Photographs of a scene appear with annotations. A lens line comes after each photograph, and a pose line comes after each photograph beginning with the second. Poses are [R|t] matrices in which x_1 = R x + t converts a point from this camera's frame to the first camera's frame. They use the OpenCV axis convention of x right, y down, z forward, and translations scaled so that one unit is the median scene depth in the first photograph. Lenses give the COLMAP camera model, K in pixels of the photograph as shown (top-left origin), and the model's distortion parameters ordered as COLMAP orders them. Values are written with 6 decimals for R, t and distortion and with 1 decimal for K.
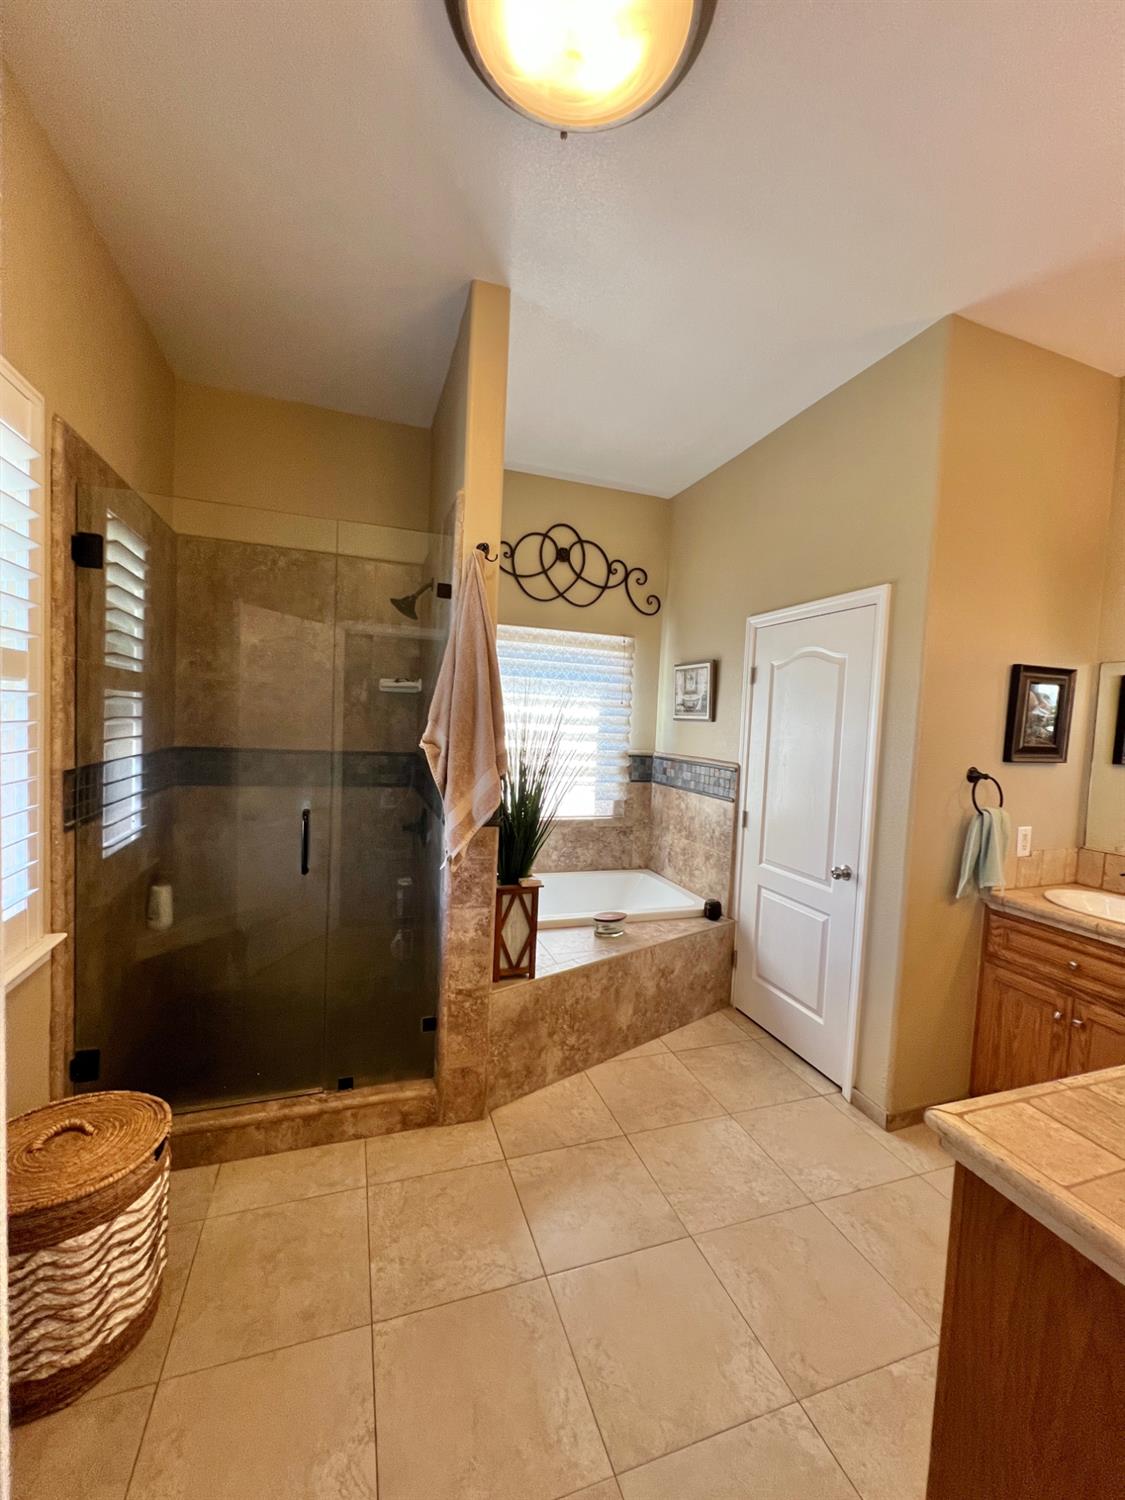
lens RADIAL K [[600.3, 0, 558.1], [0, 600.3, 752.2], [0, 0, 1]] dist [-0.000943, 0.000172]
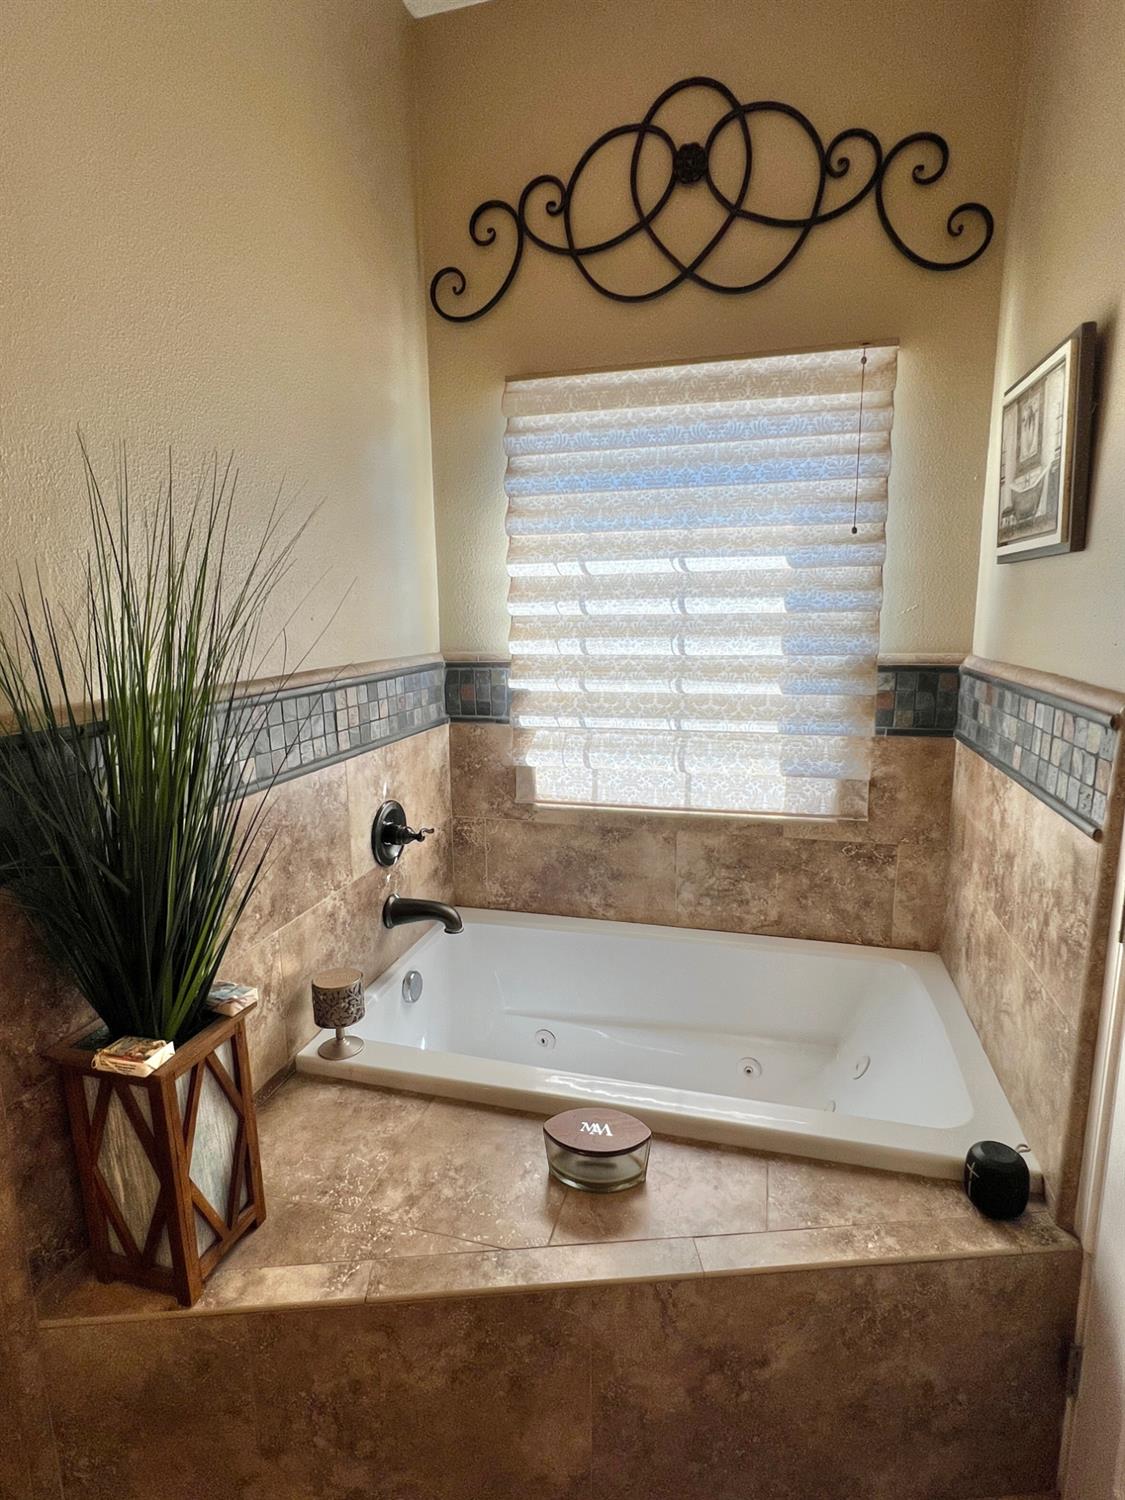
lens RADIAL K [[767.1, 0, 559.7], [0, 767.1, 749.8], [0, 0, 1]] dist [-0.000476, 0.000906]
pose [[0.821608, 0.046611, -0.568144, 0.381221], [0.020378, 0.993613, 0.110986, -0.001604], [0.569688, -0.102765, 0.815411, 0.772021]]
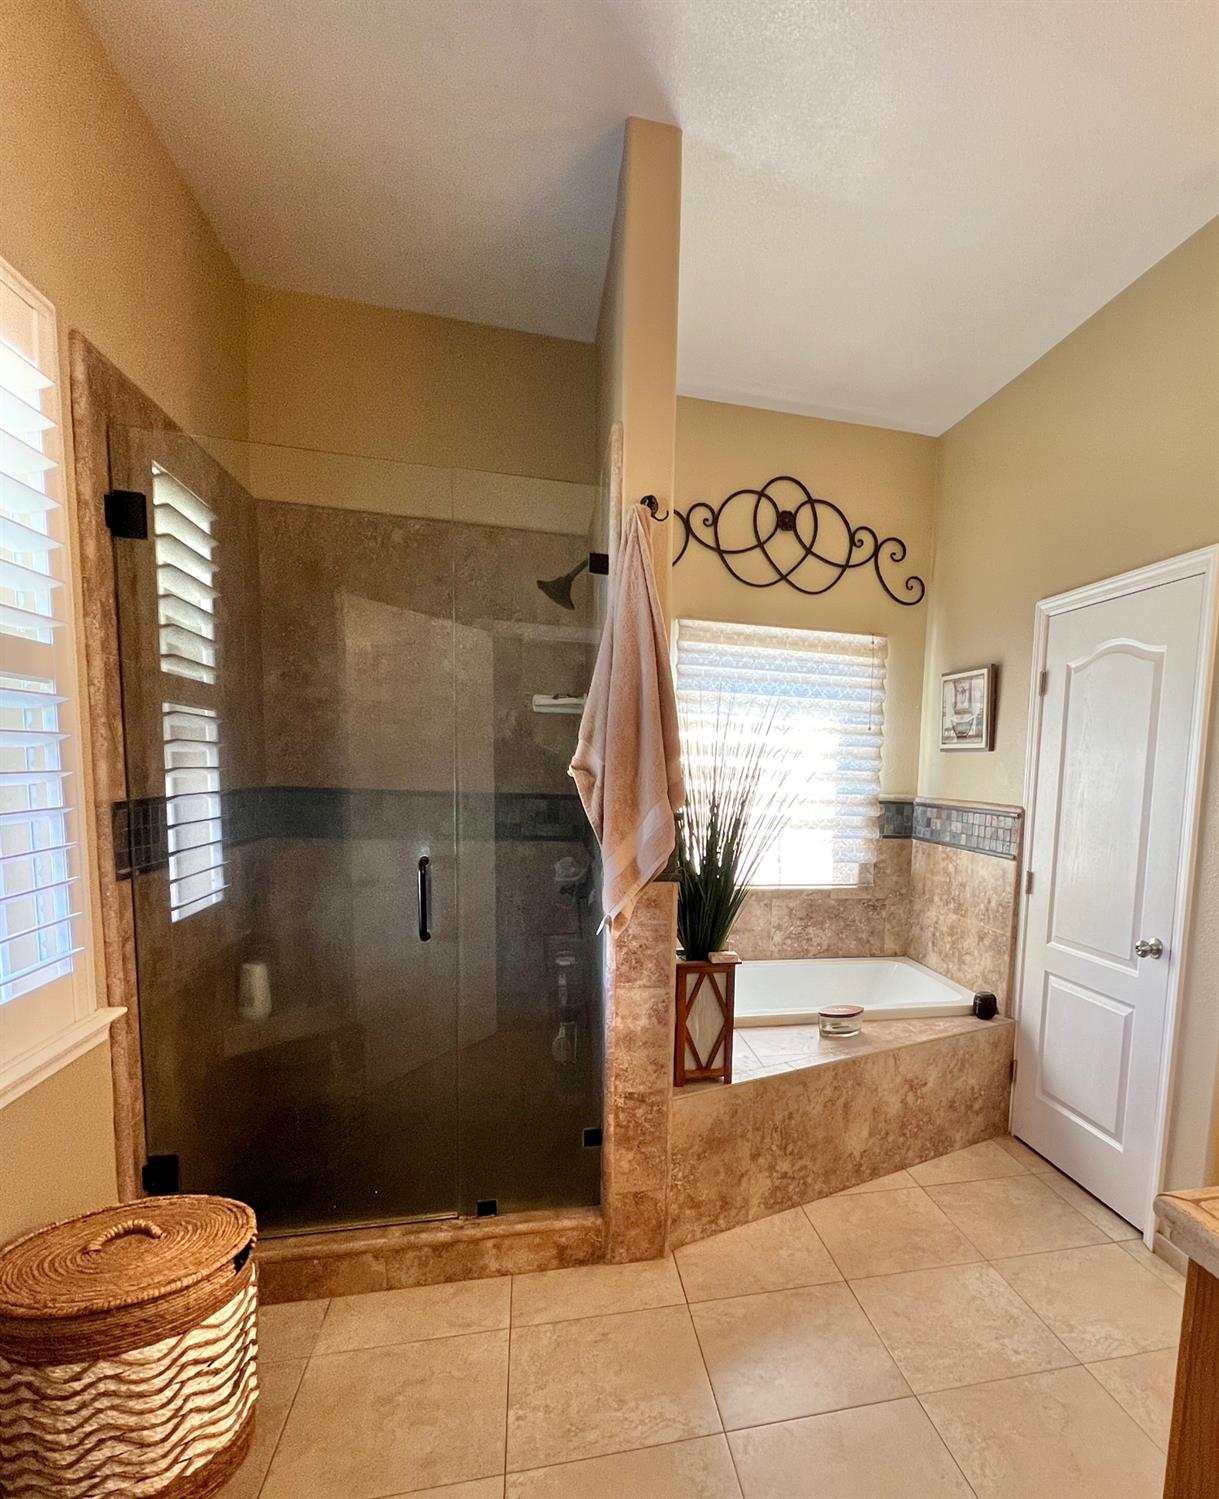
lens RADIAL K [[834.5, 0, 775.8], [0, 834.5, 871.2], [0, 0, 1]] dist [-0.002203, 0.001361]
pose [[0.998725, -0.002383, -0.050415, 0.070260], [0.005613, 0.997933, 0.064023, 0.039919], [0.050159, -0.064224, 0.996674, -0.034861]]
